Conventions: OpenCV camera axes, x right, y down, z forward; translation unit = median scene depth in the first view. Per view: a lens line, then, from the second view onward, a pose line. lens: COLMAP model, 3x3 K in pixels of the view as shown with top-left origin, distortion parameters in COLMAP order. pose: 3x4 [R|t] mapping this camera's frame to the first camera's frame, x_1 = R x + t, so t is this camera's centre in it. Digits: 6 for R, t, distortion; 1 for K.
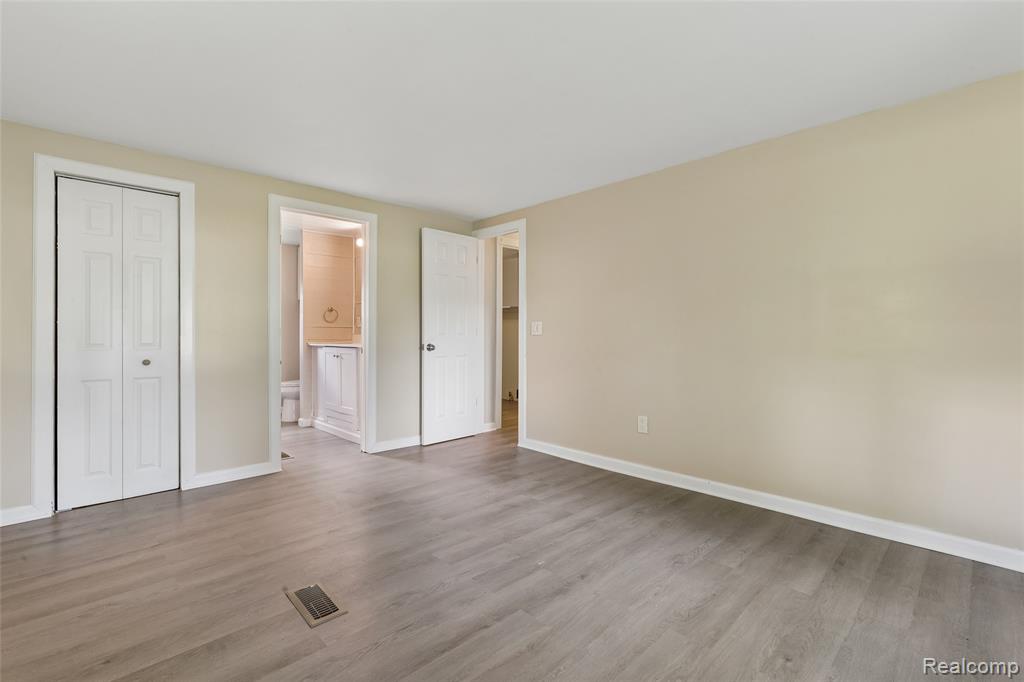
lens RADIAL K [[470.5, 0, 513.1], [0, 470.5, 334.4], [0, 0, 1]] dist [-0.003981, -0.000144]
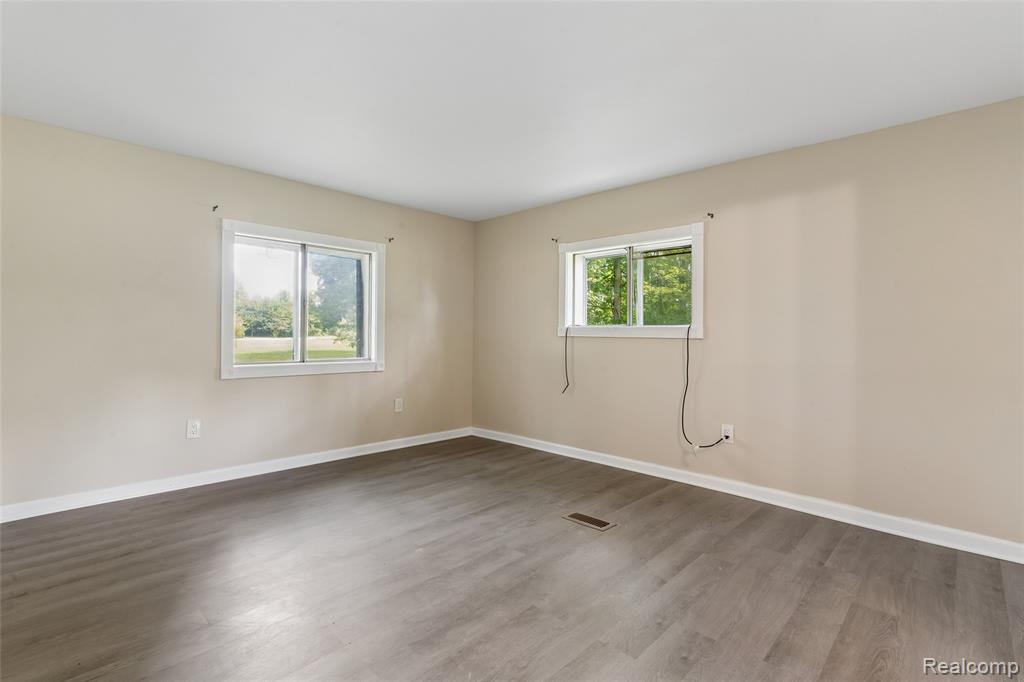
lens RADIAL K [[470.5, 0, 513.1], [0, 470.5, 334.4], [0, 0, 1]] dist [-0.003981, -0.000144]
pose [[-0.999506, -0.012627, -0.028790, -0.106484], [-0.012770, 0.999907, 0.004768, -0.008982], [0.028727, 0.005133, -0.999574, 1.918774]]
